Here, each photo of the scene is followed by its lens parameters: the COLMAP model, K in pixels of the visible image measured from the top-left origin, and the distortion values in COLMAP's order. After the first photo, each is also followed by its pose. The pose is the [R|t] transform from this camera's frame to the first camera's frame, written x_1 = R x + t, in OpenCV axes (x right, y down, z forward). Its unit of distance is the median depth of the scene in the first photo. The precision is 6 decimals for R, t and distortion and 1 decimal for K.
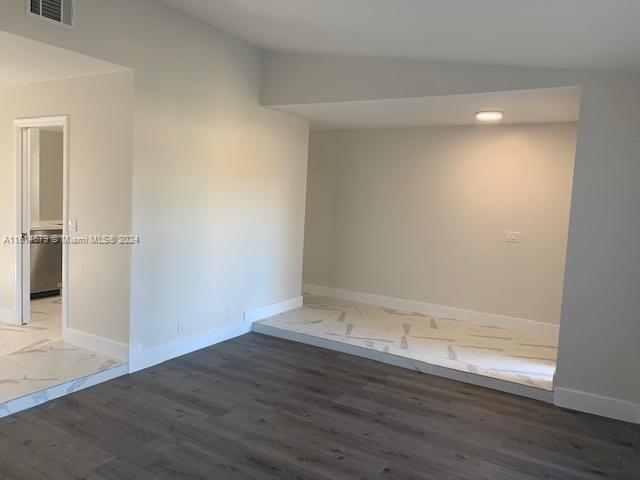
lens RADIAL K [[489.6, 0, 318.9], [0, 489.6, 232.1], [0, 0, 1]] dist [-0.004664, -0.002256]
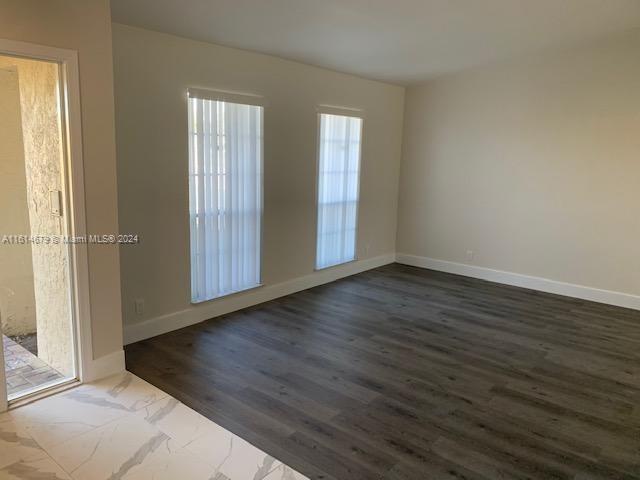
lens RADIAL K [[489.6, 0, 318.9], [0, 489.6, 232.1], [0, 0, 1]] dist [-0.004664, -0.002256]
pose [[-0.985014, -0.100192, 0.140391, 0.045508], [-0.062281, 0.965672, 0.252187, -0.151463], [-0.160839, 0.239664, -0.957440, 1.762486]]
